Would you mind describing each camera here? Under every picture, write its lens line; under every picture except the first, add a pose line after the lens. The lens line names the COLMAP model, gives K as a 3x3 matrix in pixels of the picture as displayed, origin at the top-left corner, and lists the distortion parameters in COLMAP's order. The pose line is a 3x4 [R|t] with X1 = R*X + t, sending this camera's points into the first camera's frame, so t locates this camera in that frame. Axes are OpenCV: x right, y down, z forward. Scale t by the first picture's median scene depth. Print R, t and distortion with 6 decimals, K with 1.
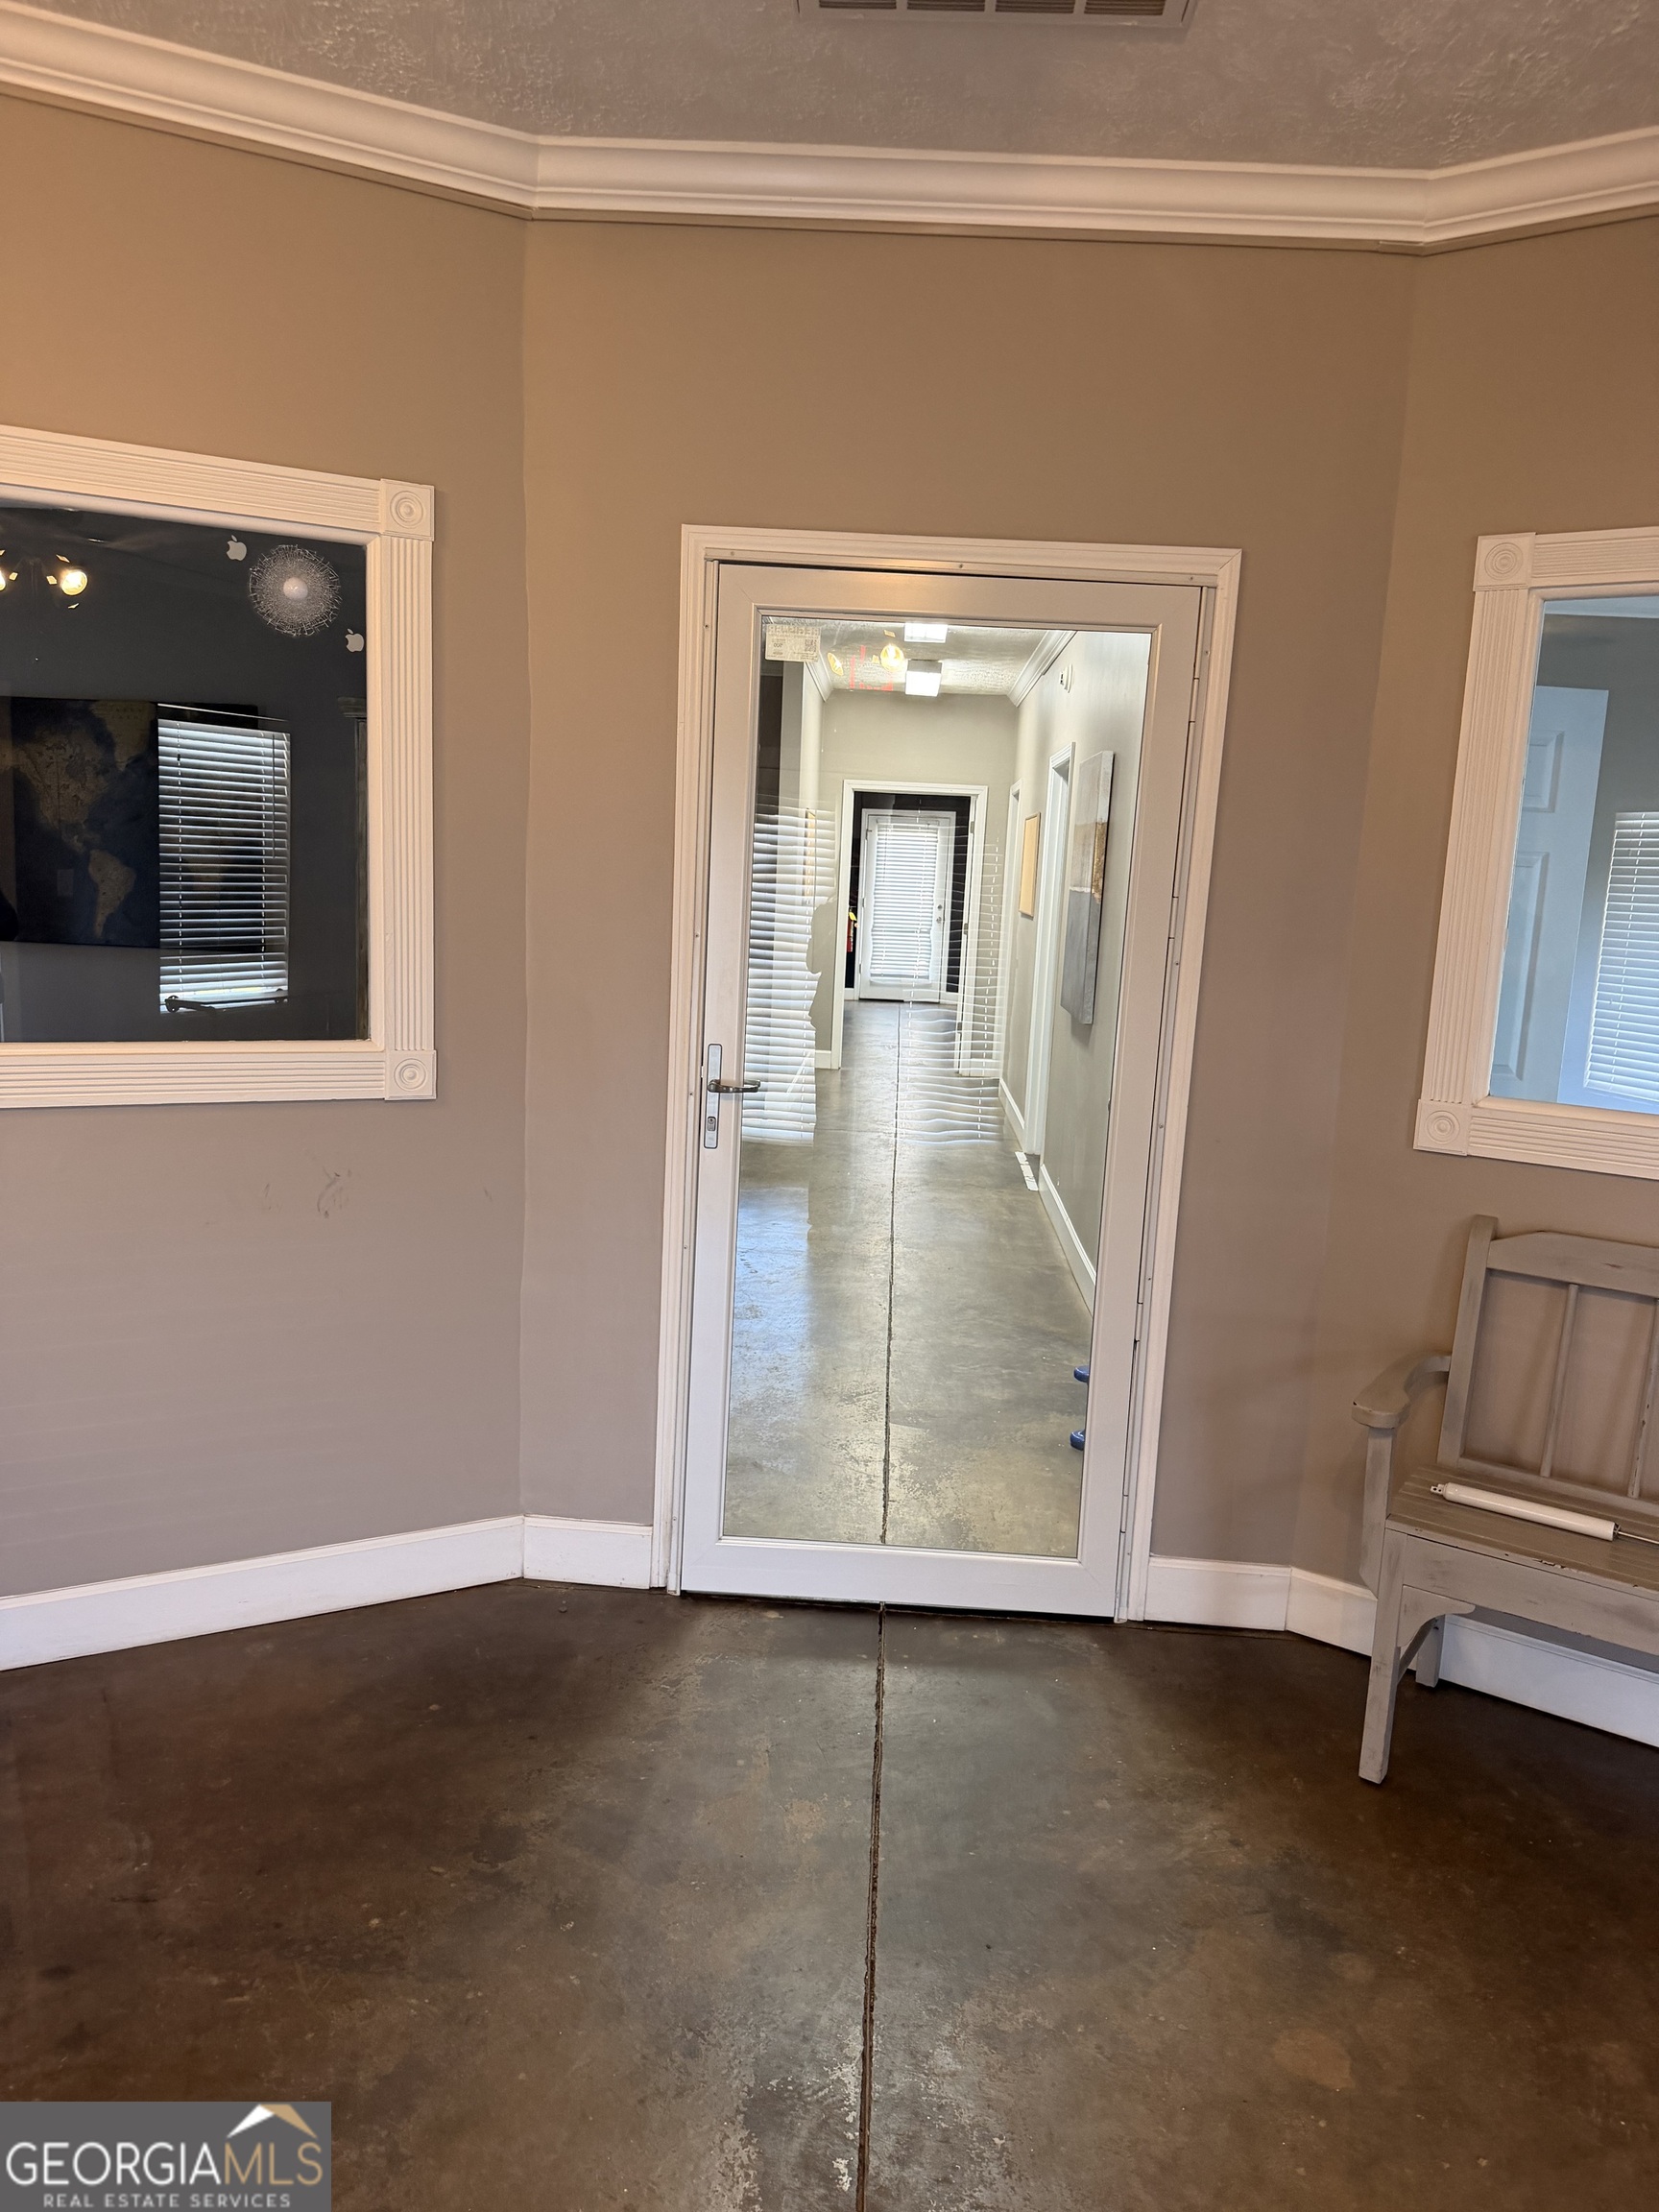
lens RADIAL K [[1554.2, 0, 829.5], [0, 1554.2, 1106.0], [0, 0, 1]] dist [0.046969, -0.080112]
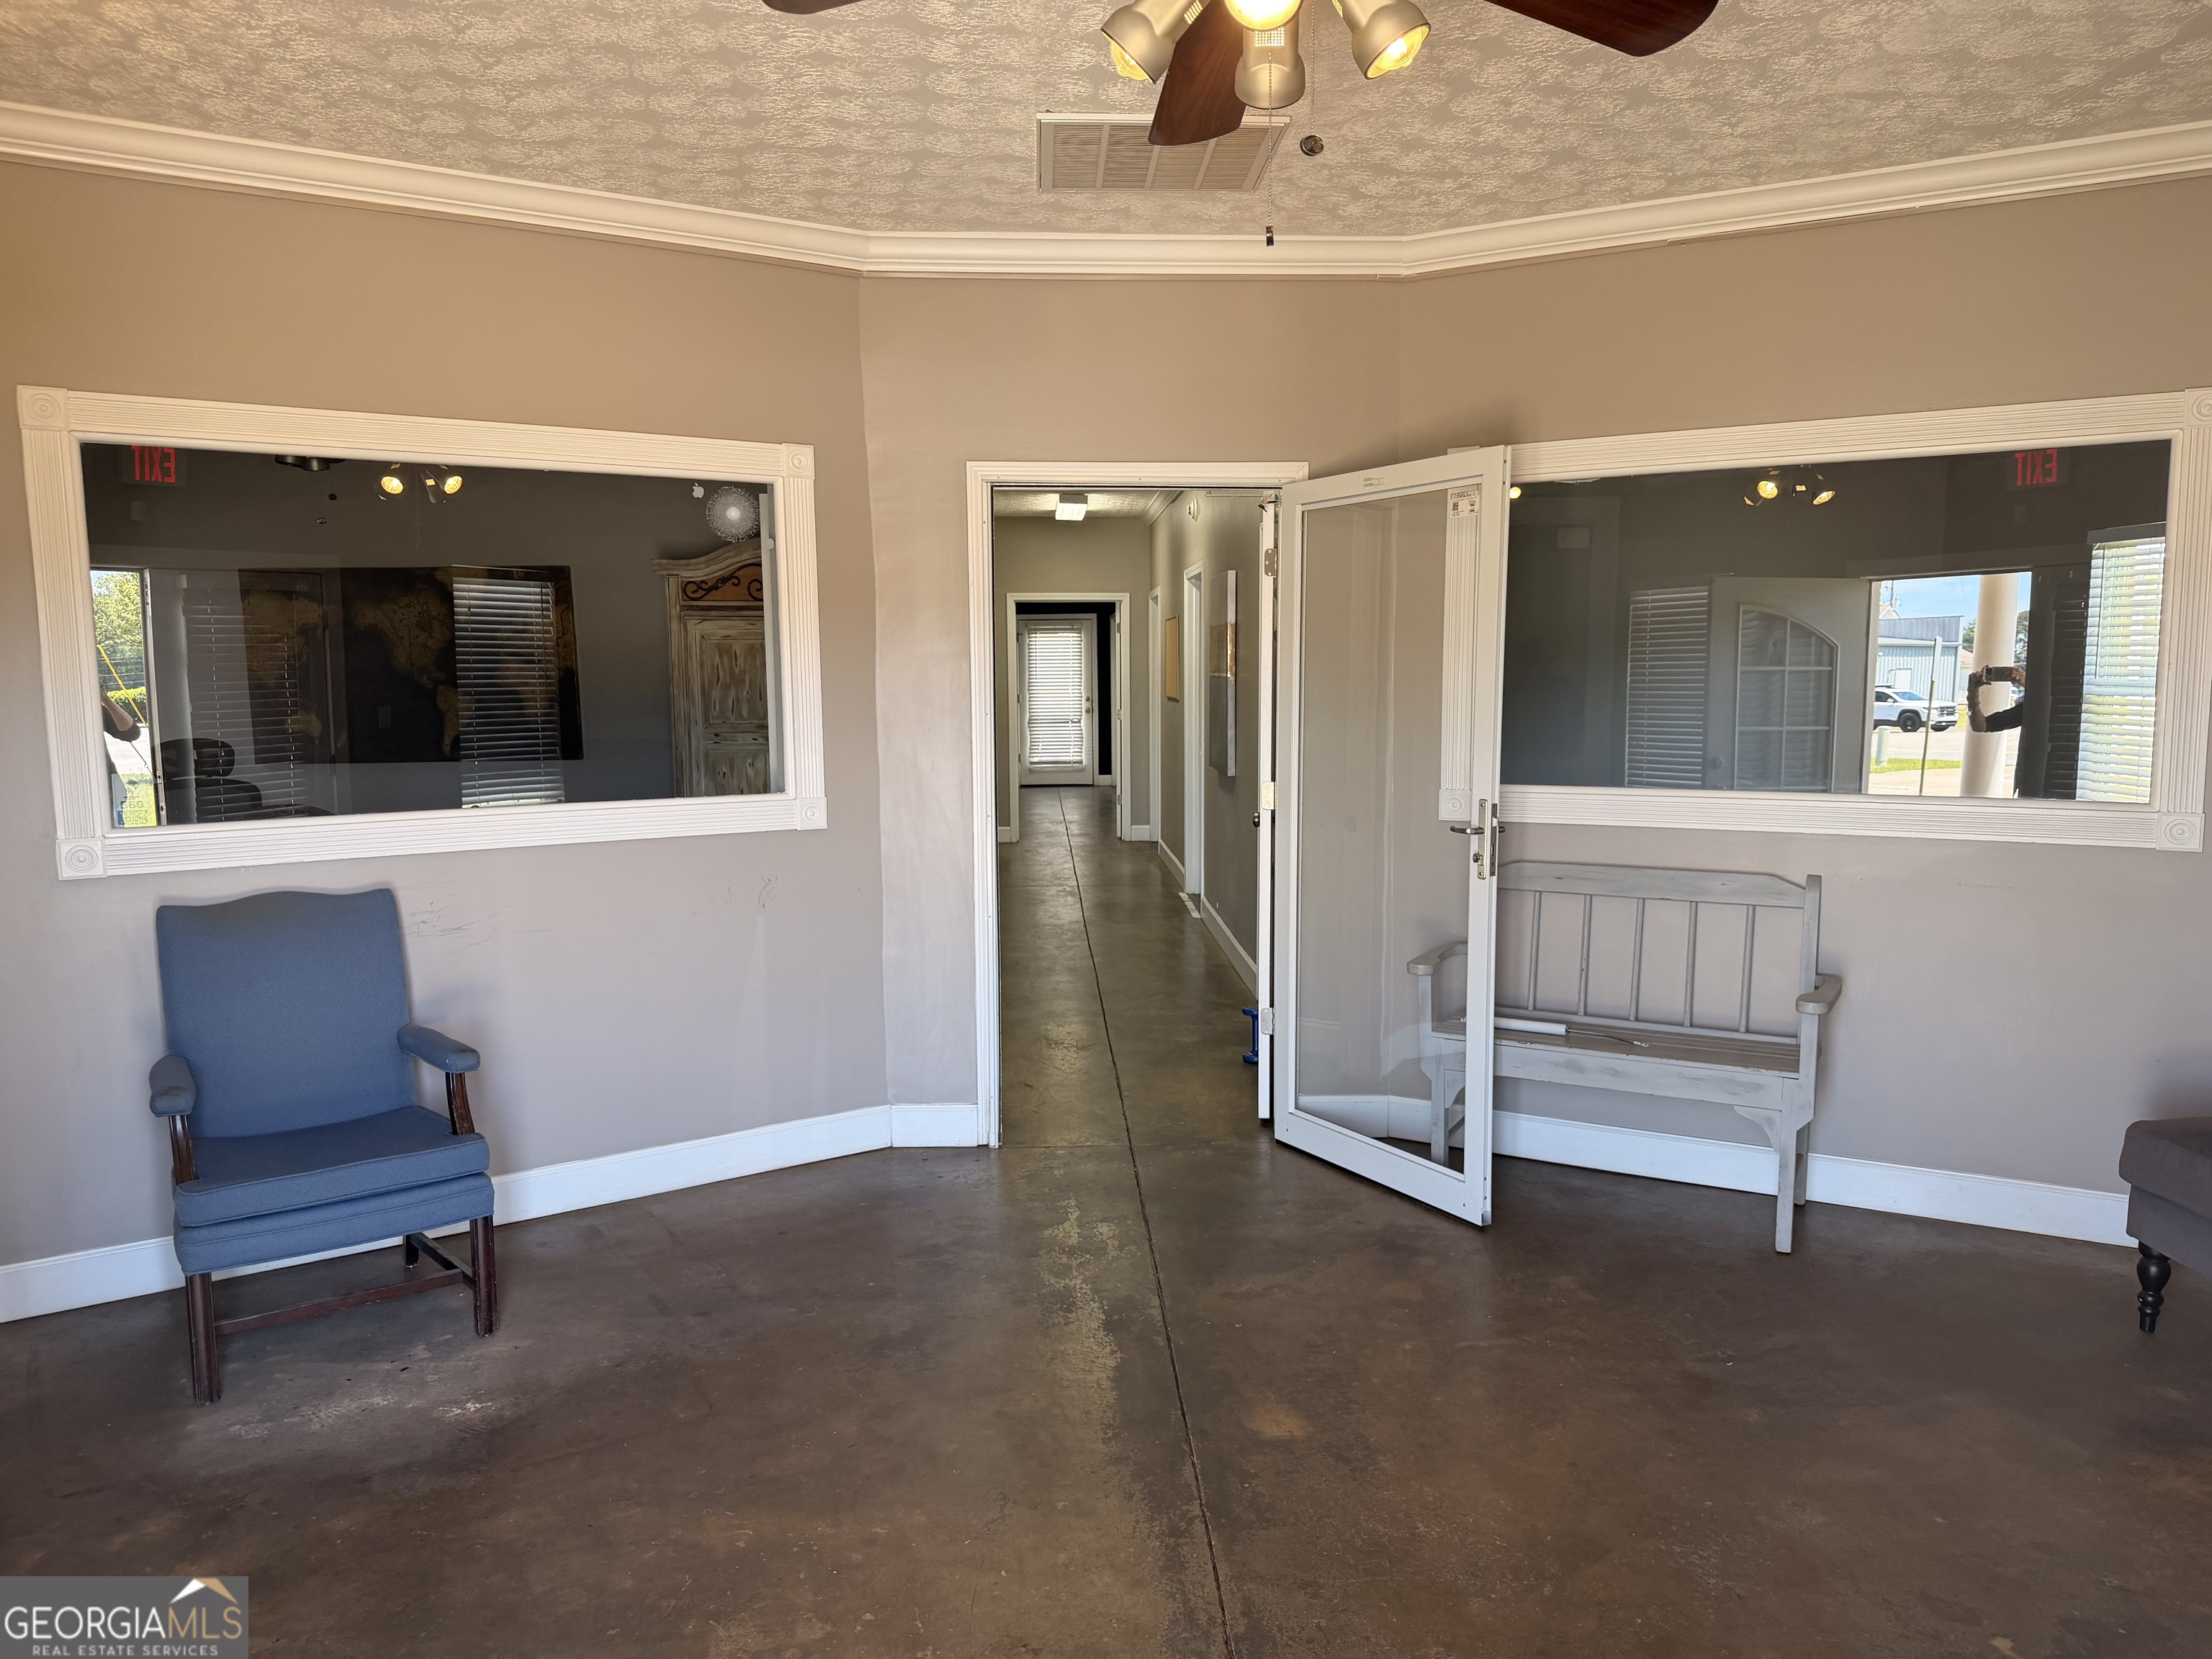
lens RADIAL K [[1562.0, 0, 1106.0], [0, 1562.0, 829.5], [0, 0, 1]] dist [0.054487, -0.055822]
pose [[0.994019, -0.063282, 0.089002, -0.059538], [0.067476, 0.996709, -0.044927, 0.044316], [-0.085866, 0.050664, 0.995018, -0.298747]]
